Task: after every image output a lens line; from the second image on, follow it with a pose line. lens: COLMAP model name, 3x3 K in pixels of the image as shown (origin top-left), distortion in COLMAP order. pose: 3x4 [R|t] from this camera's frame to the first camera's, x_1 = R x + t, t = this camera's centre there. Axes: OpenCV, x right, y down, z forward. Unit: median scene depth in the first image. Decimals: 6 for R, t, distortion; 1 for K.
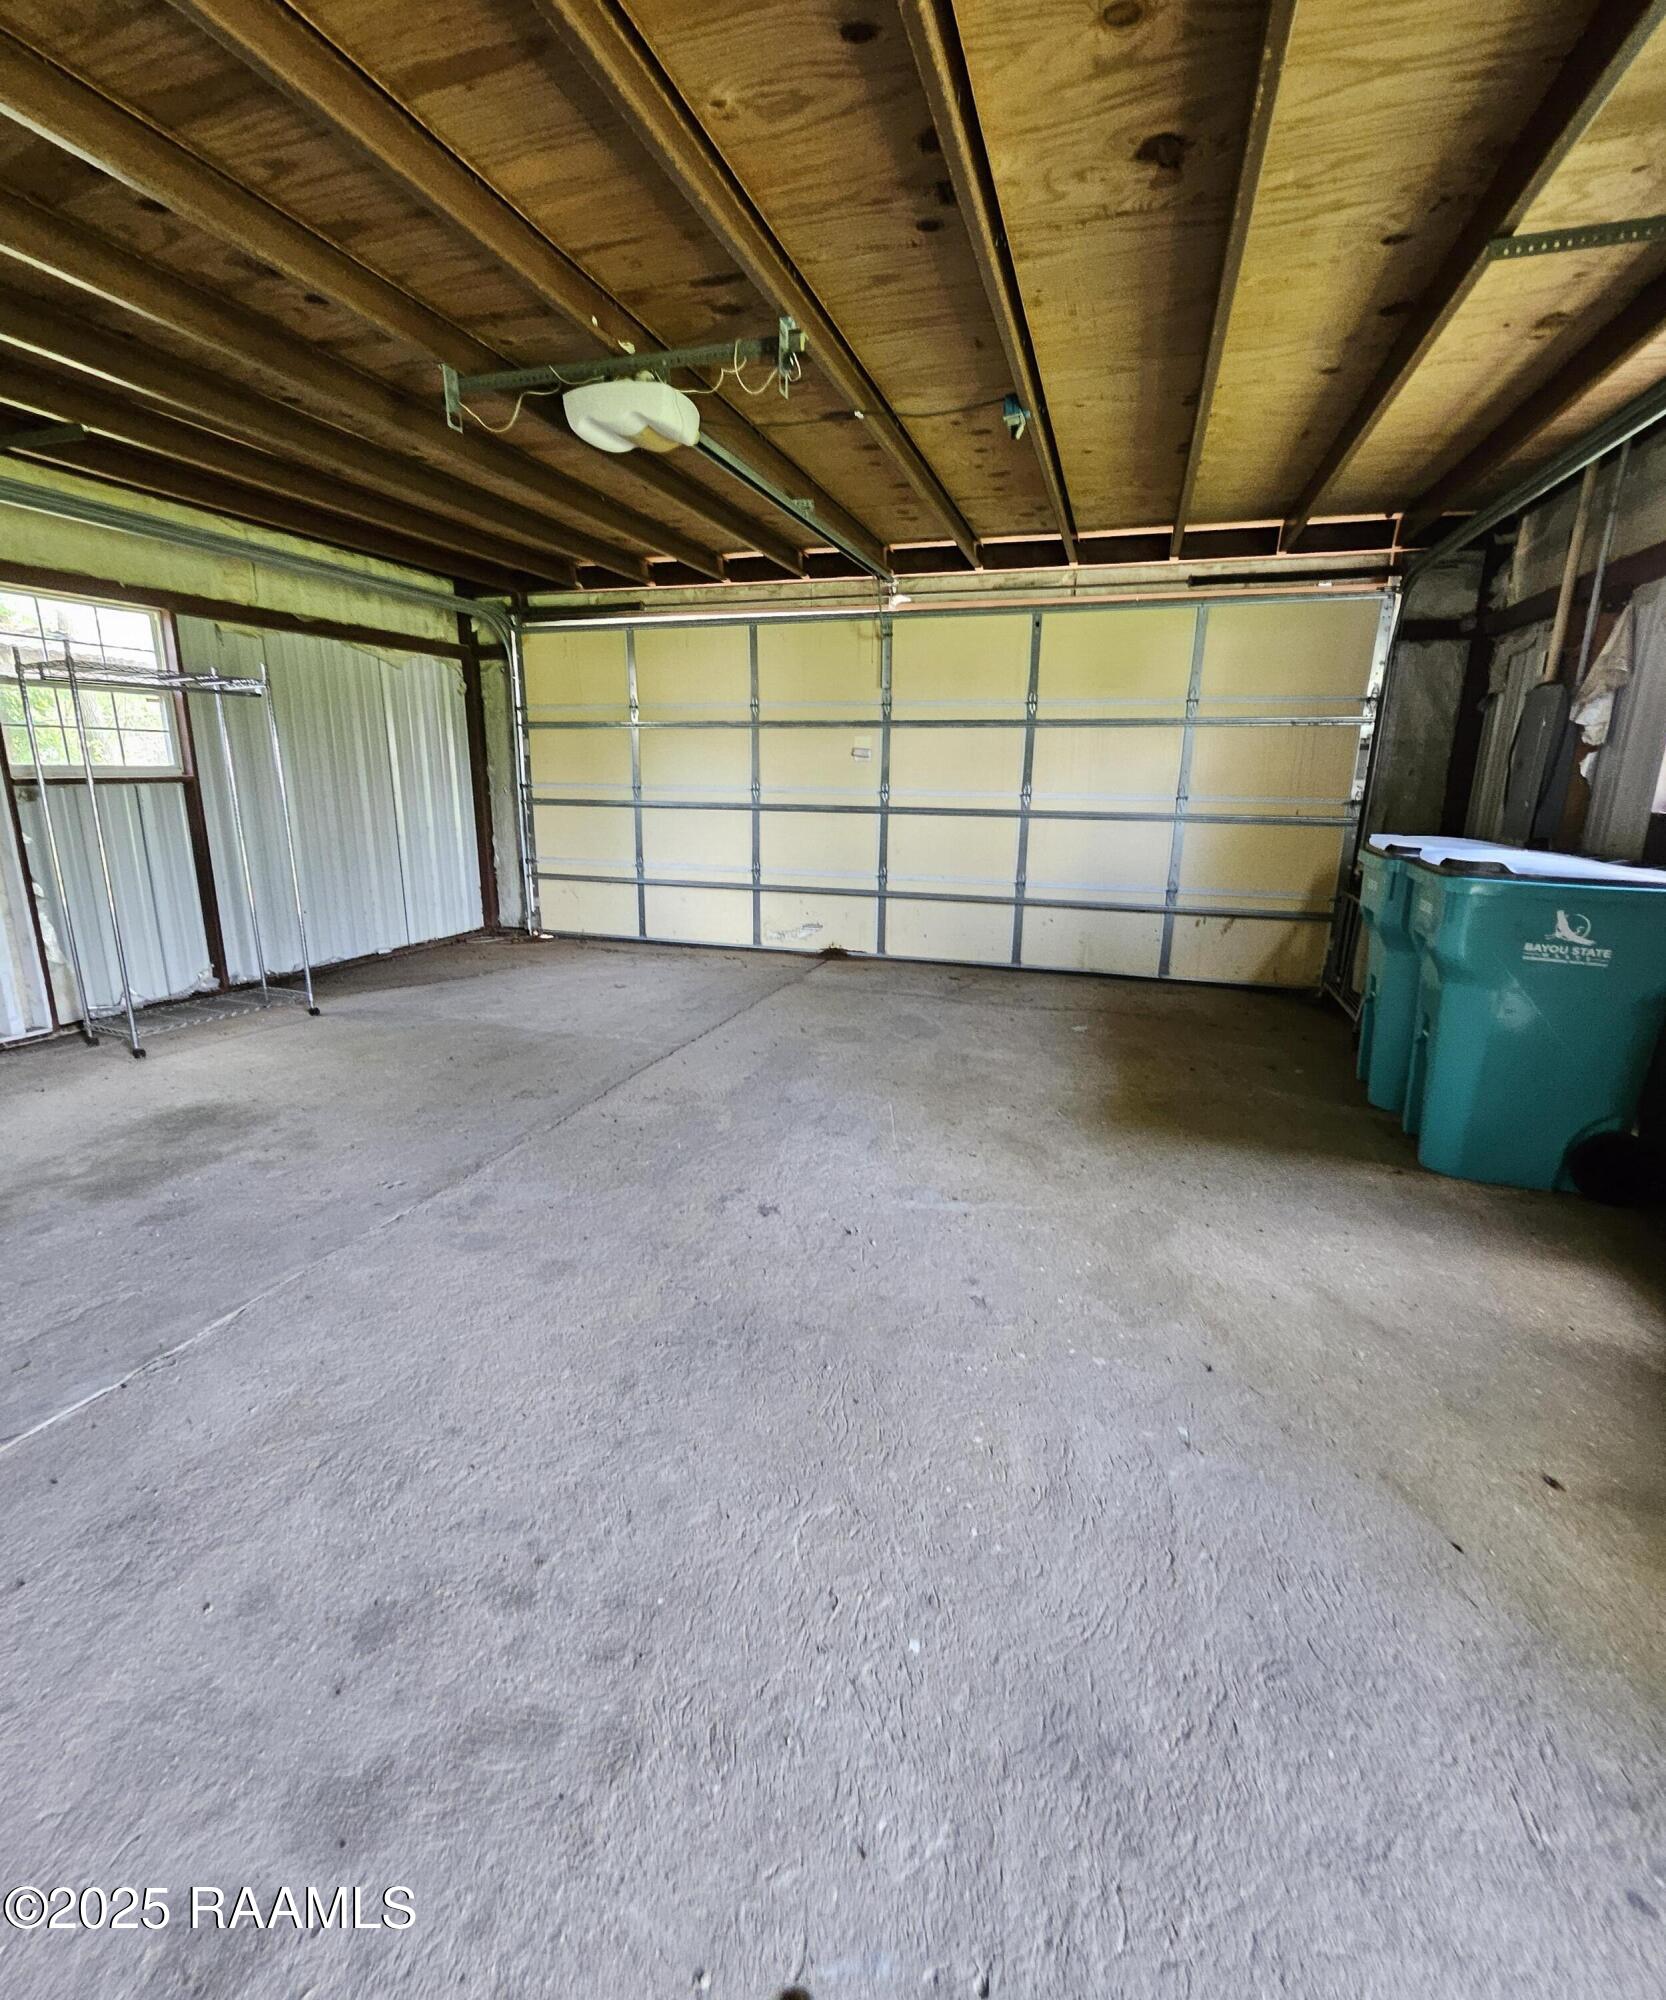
lens RADIAL K [[871.9, 0, 843.6], [0, 871.9, 977.7], [0, 0, 1]] dist [0.011308, -0.004476]
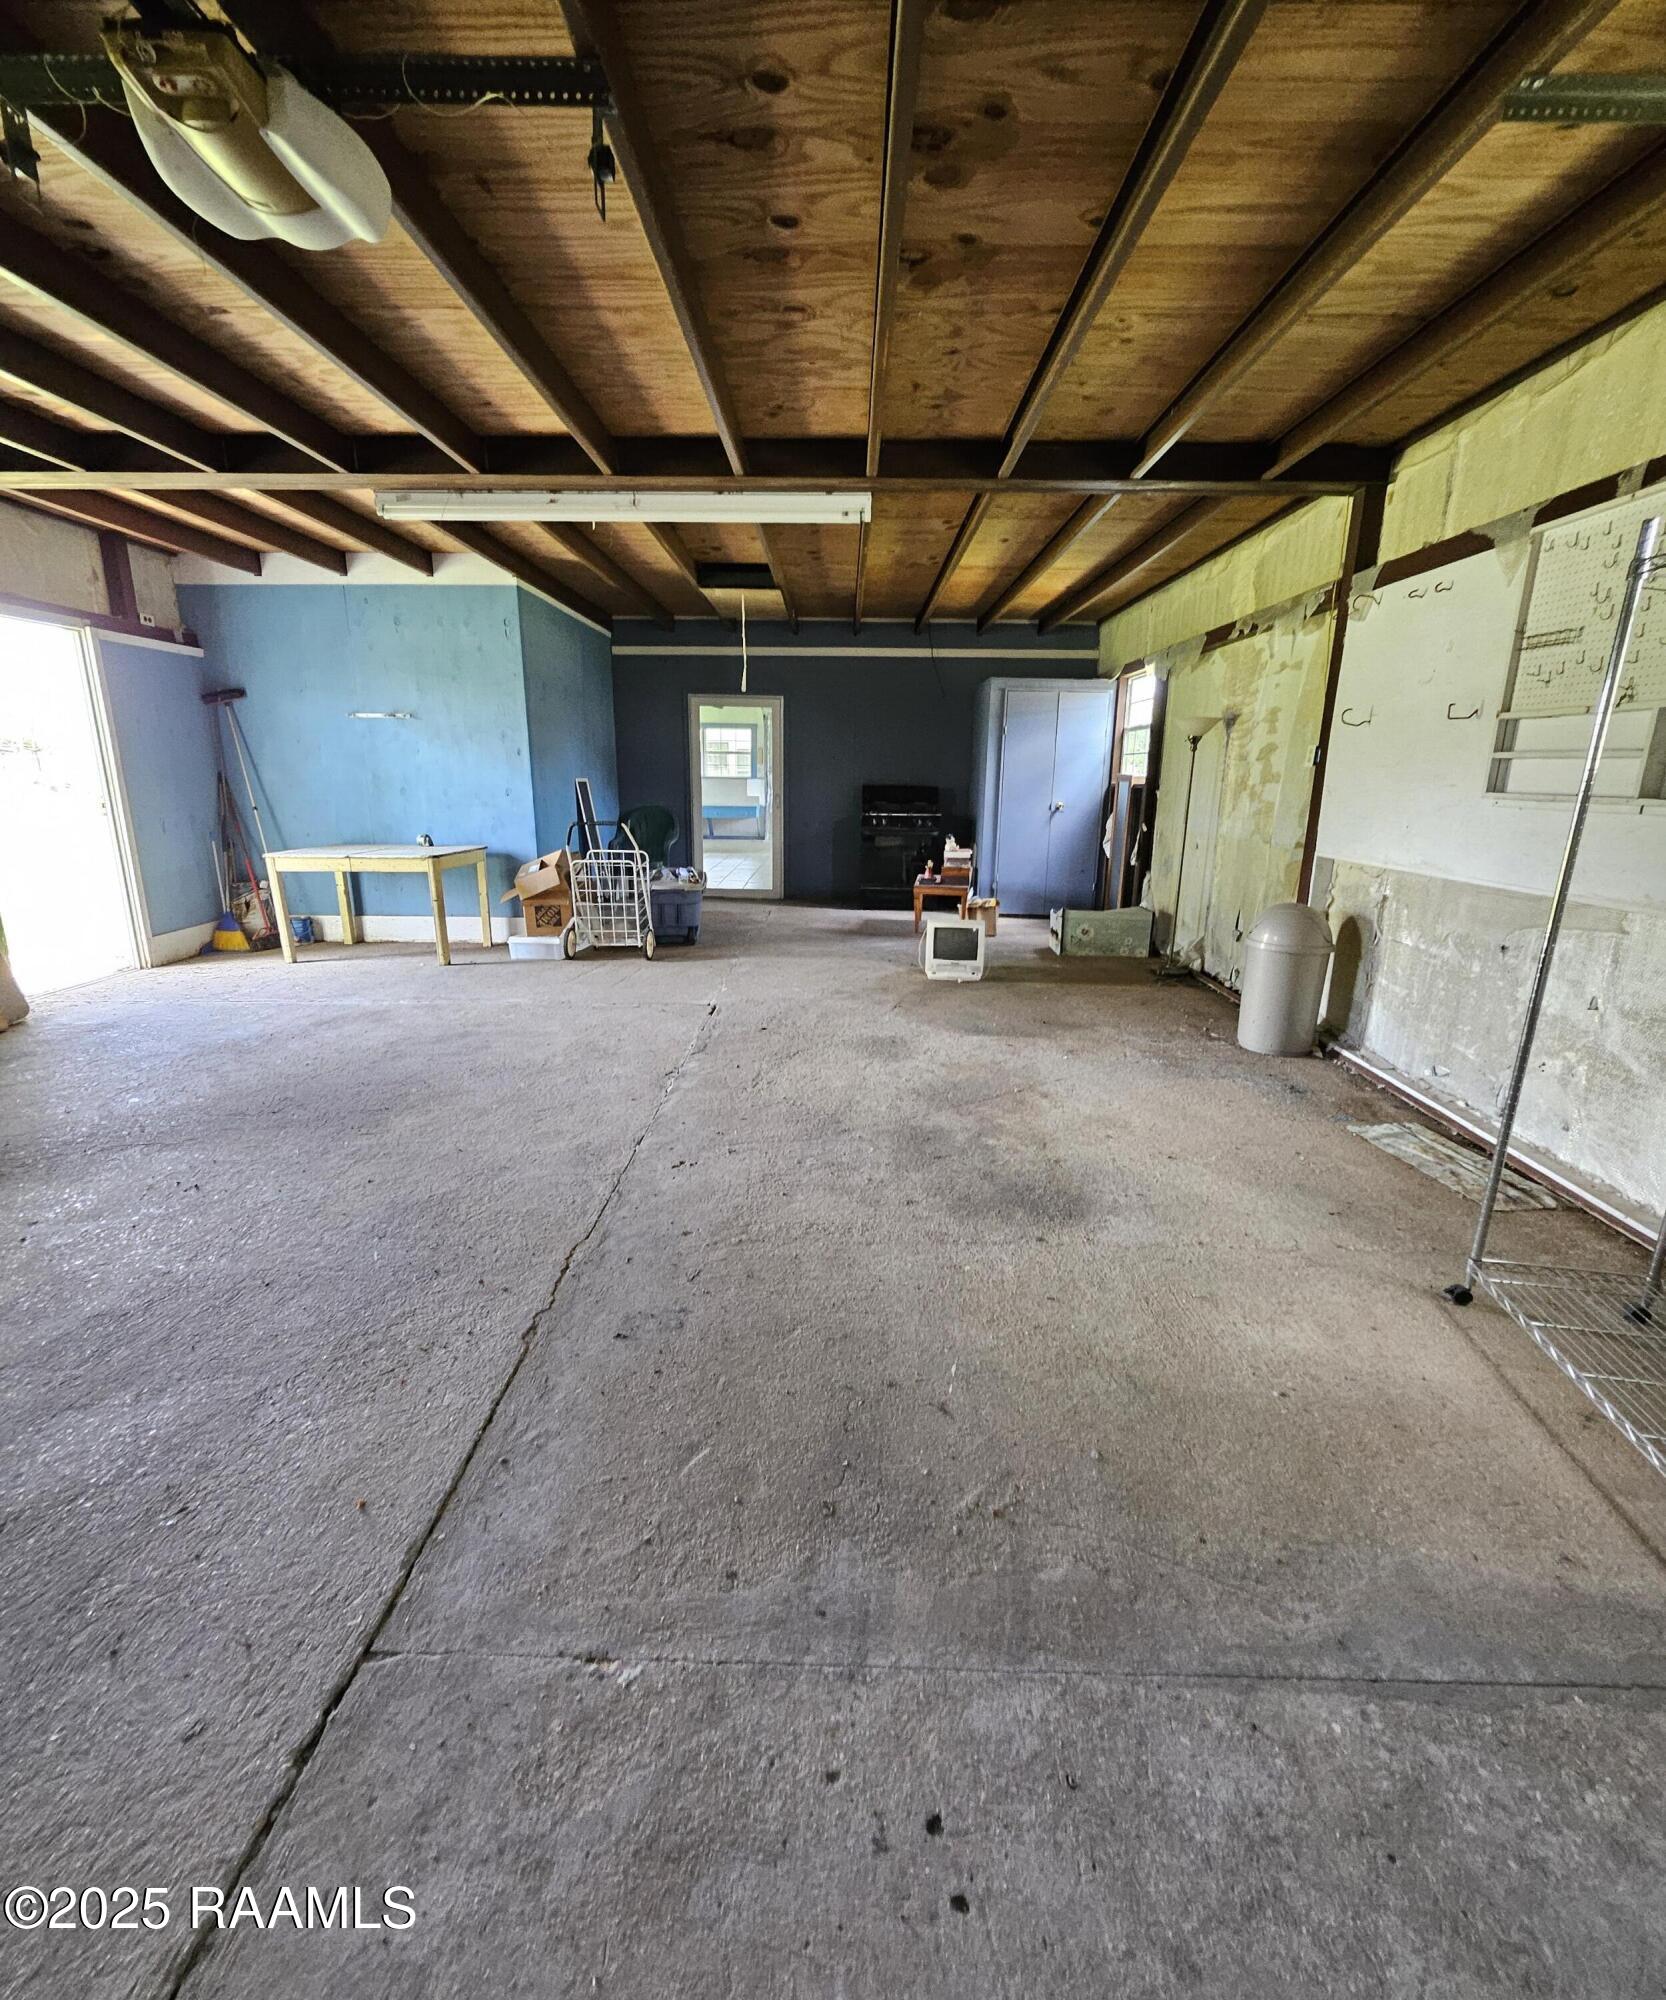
lens RADIAL K [[871.9, 0, 843.6], [0, 871.9, 977.7], [0, 0, 1]] dist [0.011308, -0.004476]
pose [[-0.952673, 0.046064, -0.300487, -0.335613], [-0.095715, 0.892730, 0.440310, -0.367871], [0.288536, 0.448232, -0.846070, 1.548507]]
